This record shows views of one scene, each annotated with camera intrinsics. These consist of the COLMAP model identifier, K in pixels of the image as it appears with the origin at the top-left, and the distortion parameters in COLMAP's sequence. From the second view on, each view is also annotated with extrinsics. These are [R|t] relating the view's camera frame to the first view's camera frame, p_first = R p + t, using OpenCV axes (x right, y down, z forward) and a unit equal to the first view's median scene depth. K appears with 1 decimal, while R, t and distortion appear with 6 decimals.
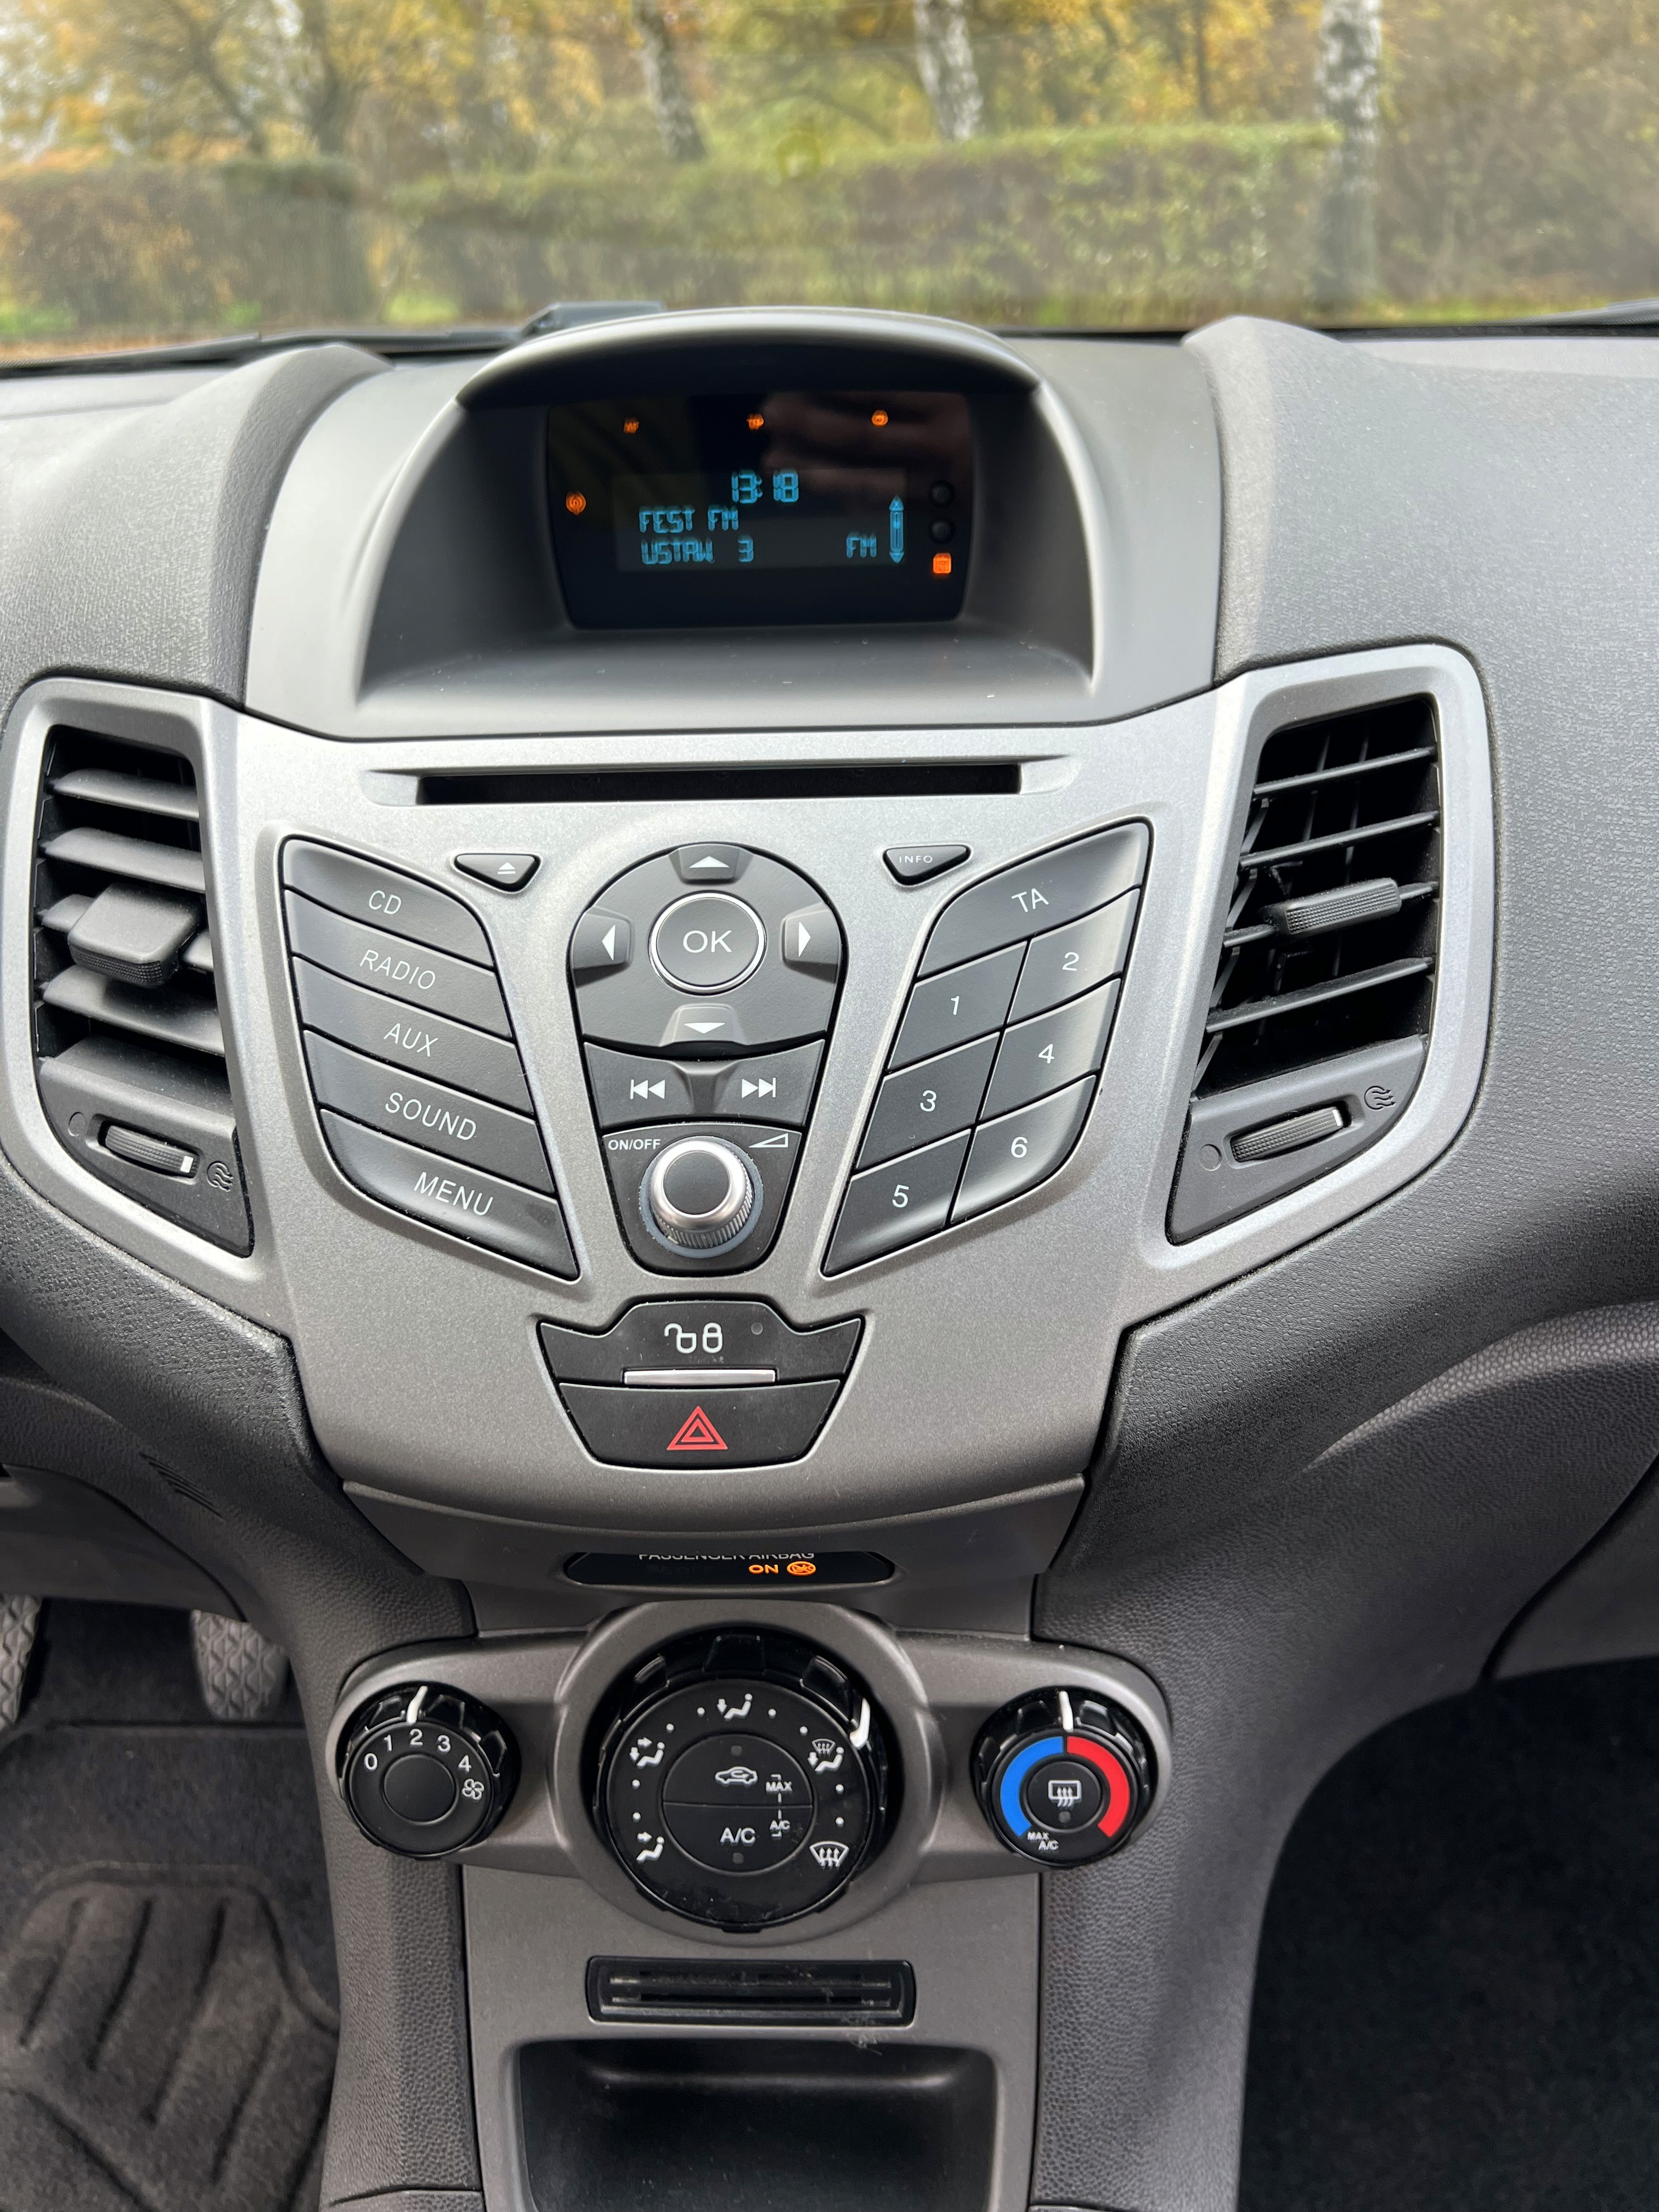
lens RADIAL K [[1694.4, 0, 846.0], [0, 1694.4, 1146.4], [0, 0, 1]] dist [0.050345, -0.116778]
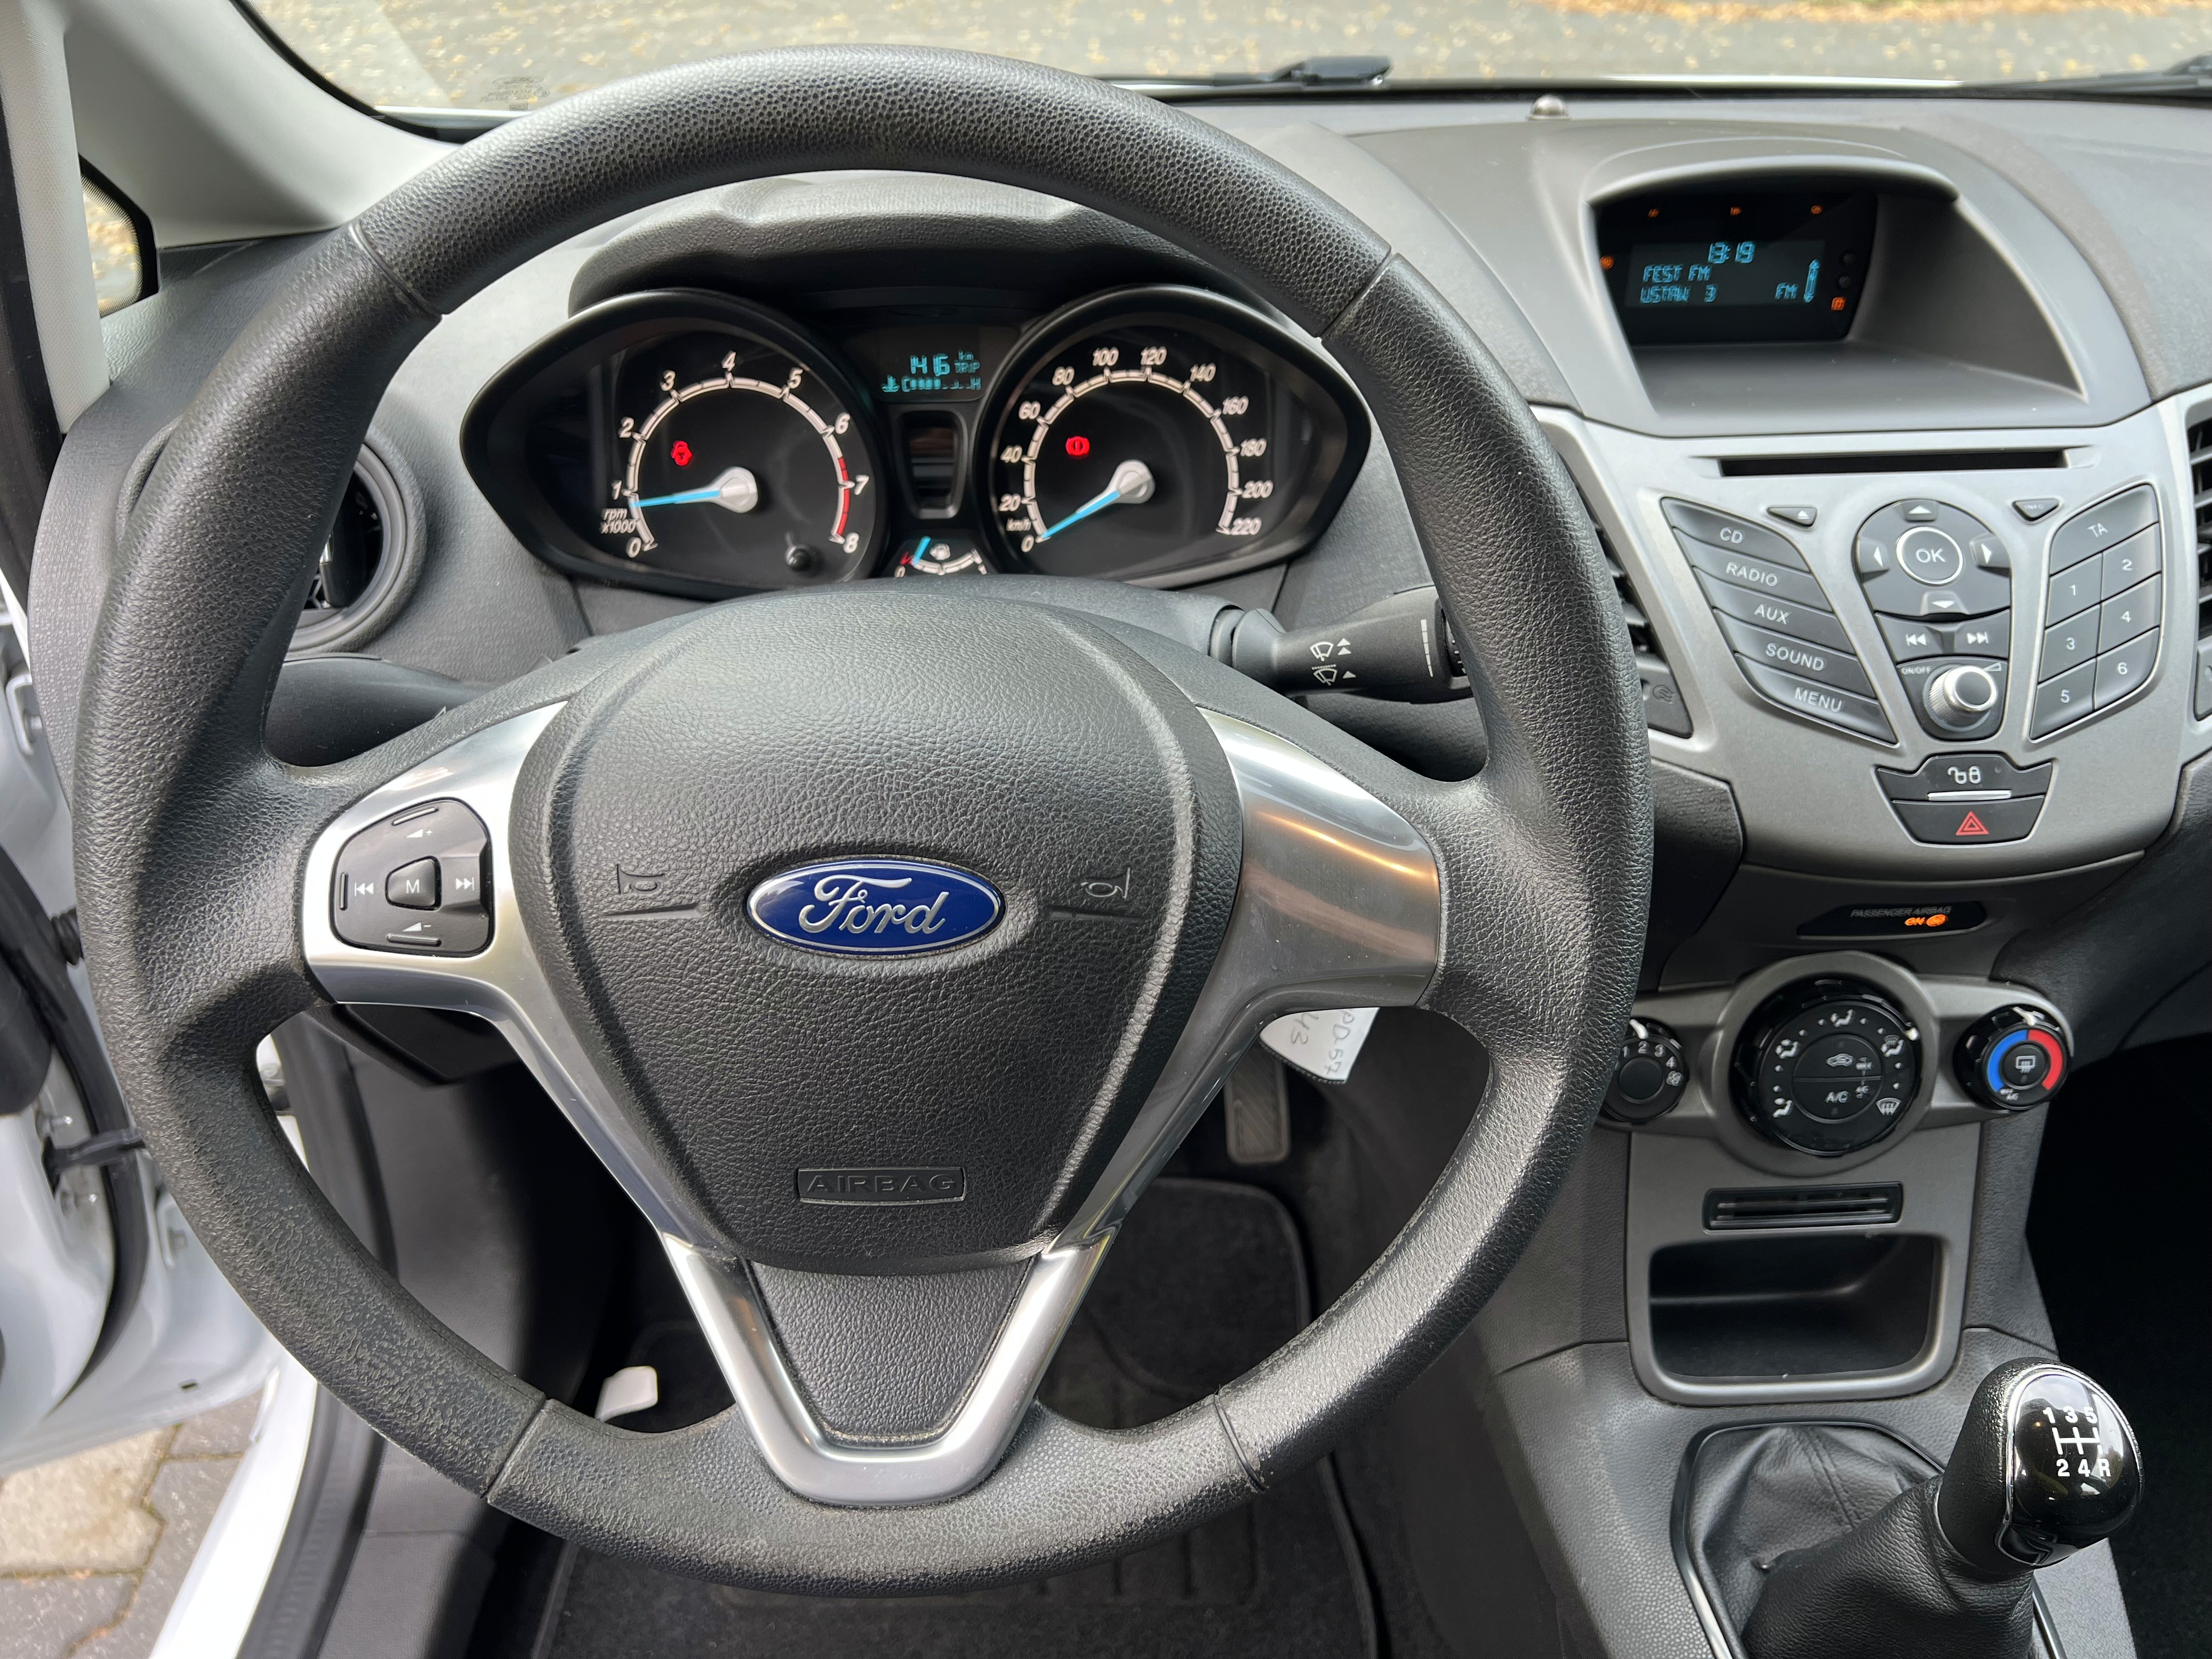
lens RADIAL K [[1667.5, 0, 1136.1], [0, 1667.5, 827.2], [0, 0, 1]] dist [0.049944, -0.065021]
pose [[0.994863, -0.025366, 0.098003, -0.897979], [0.021267, 0.998864, 0.042645, 0.057010], [-0.098973, -0.040342, 0.994272, -0.551927]]
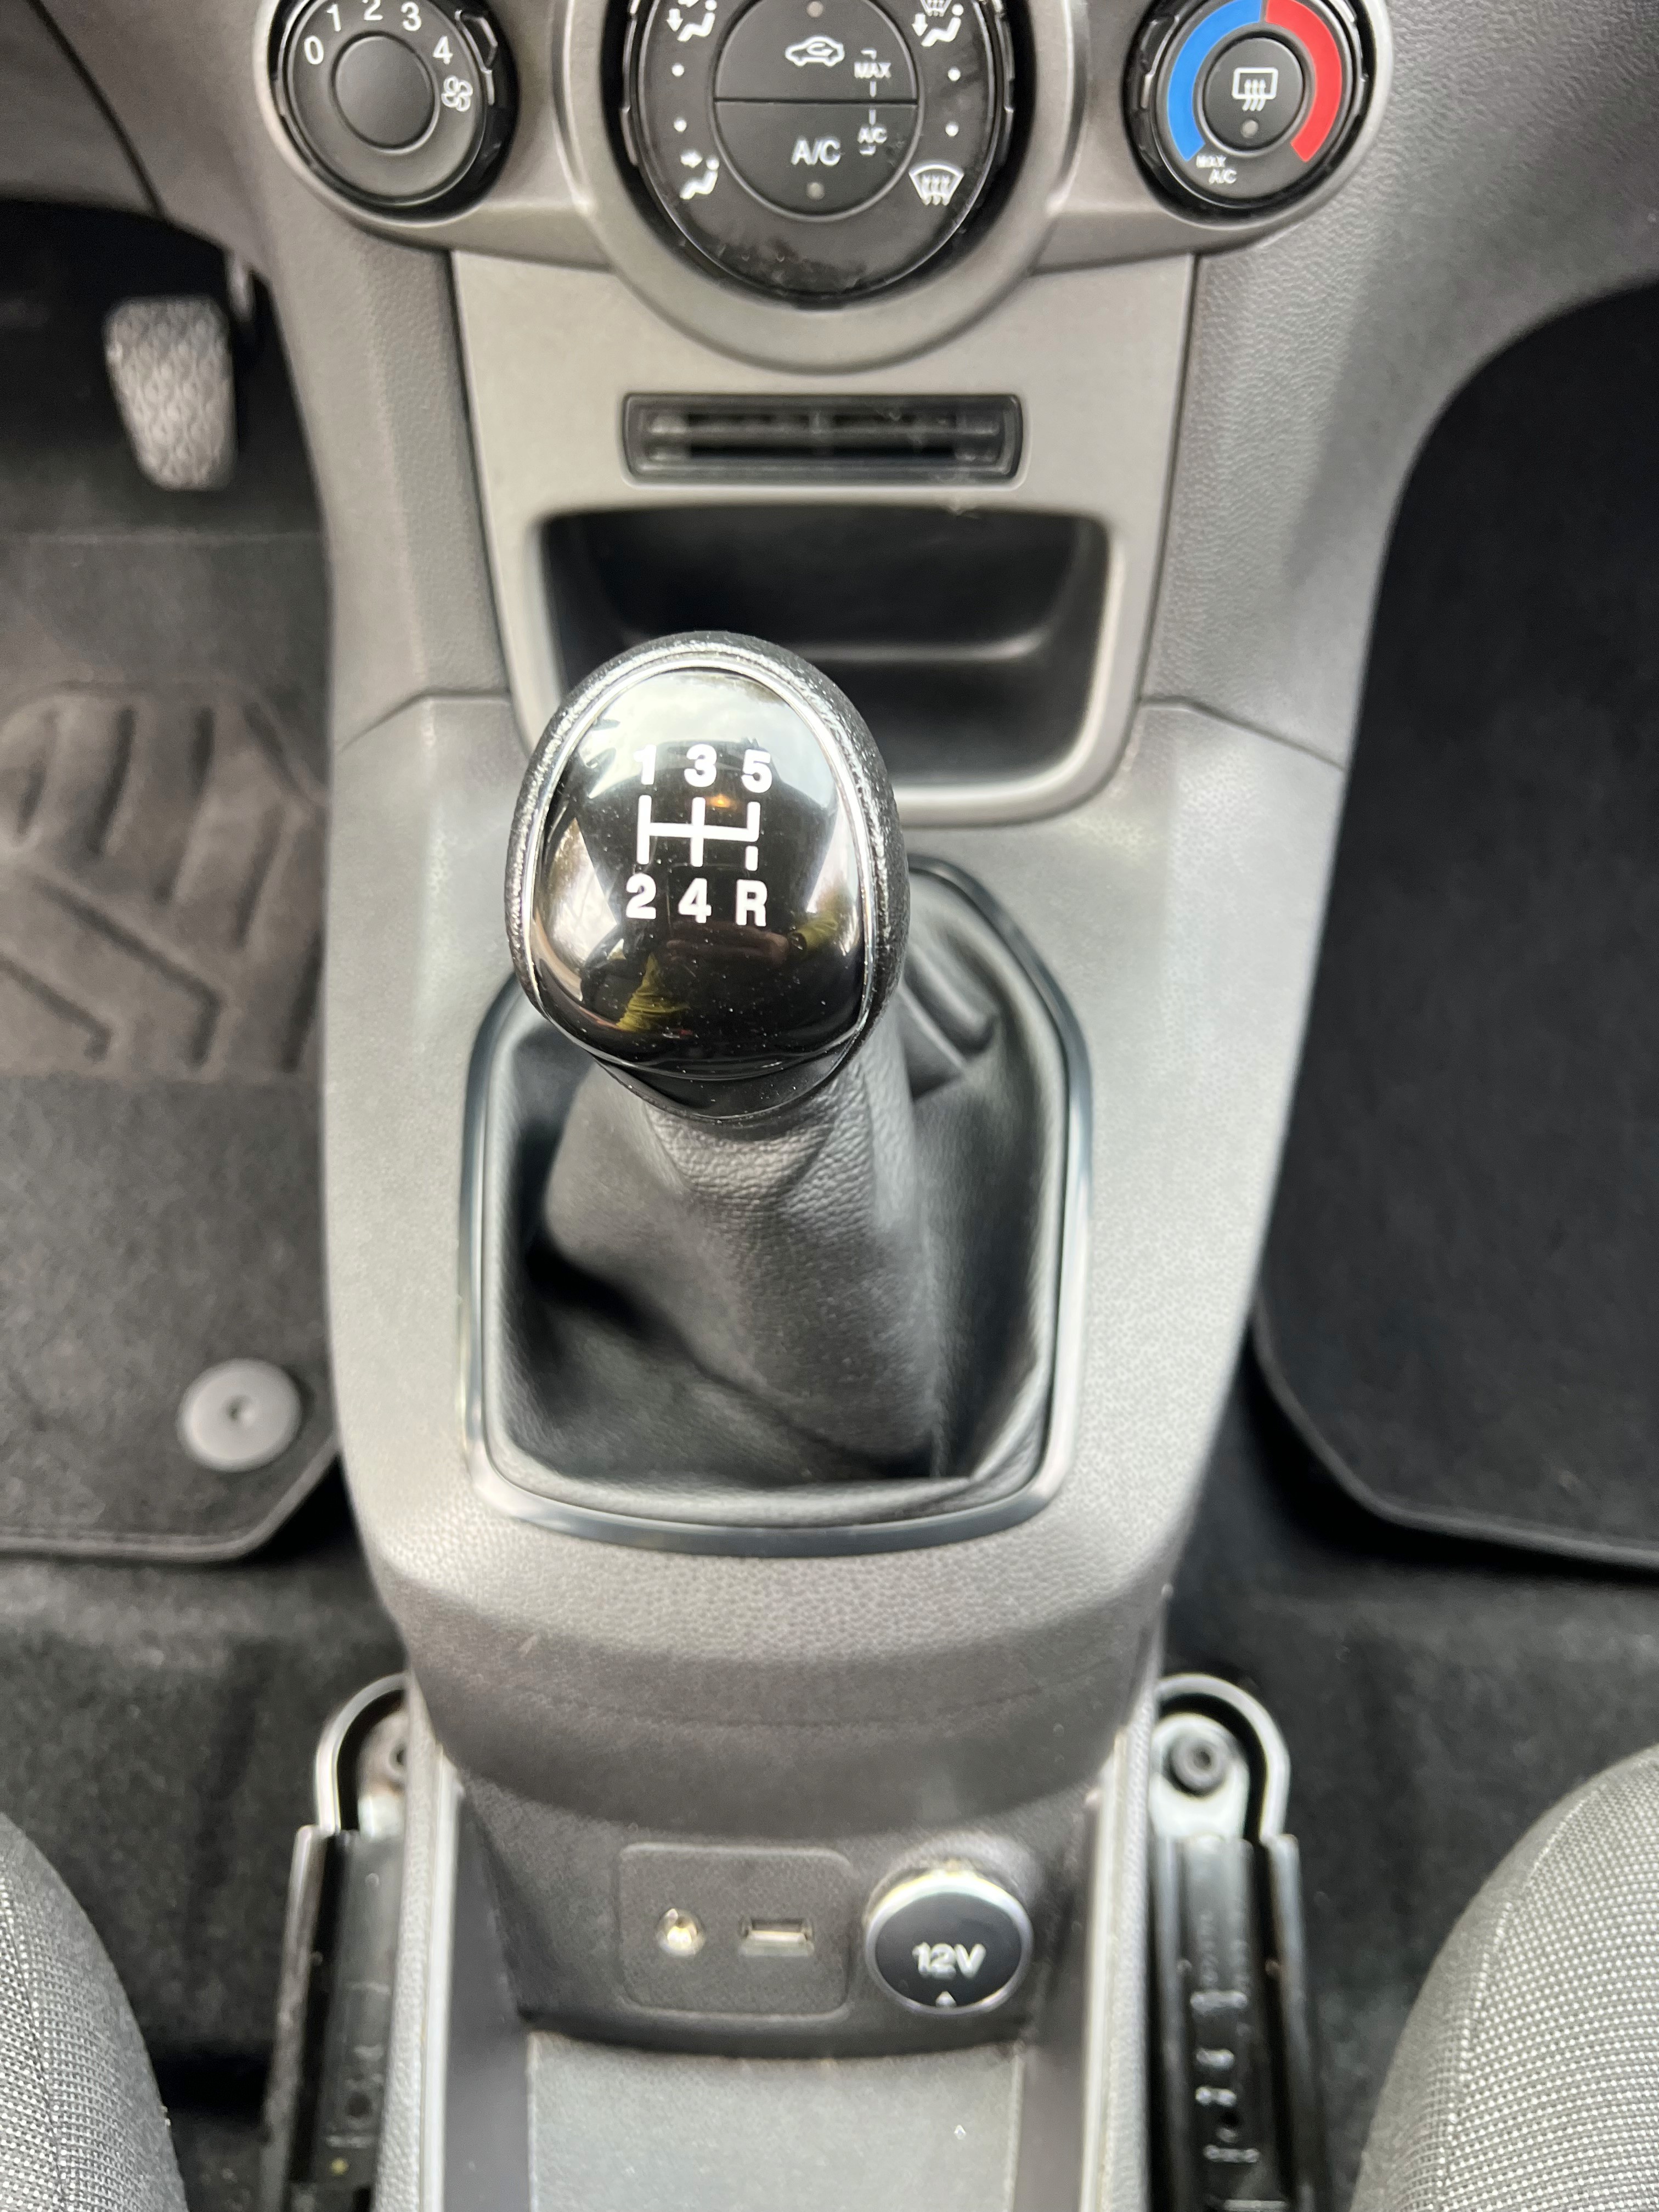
lens RADIAL K [[1667.5, 0, 829.5], [0, 1667.5, 1106.0], [0, 0, 1]] dist [0.049944, -0.065021]
pose [[0.999917, -0.003947, 0.012281, -0.068304], [-0.002434, 0.877211, 0.480098, 0.417276], [-0.012668, -0.480088, 0.877129, 0.143303]]
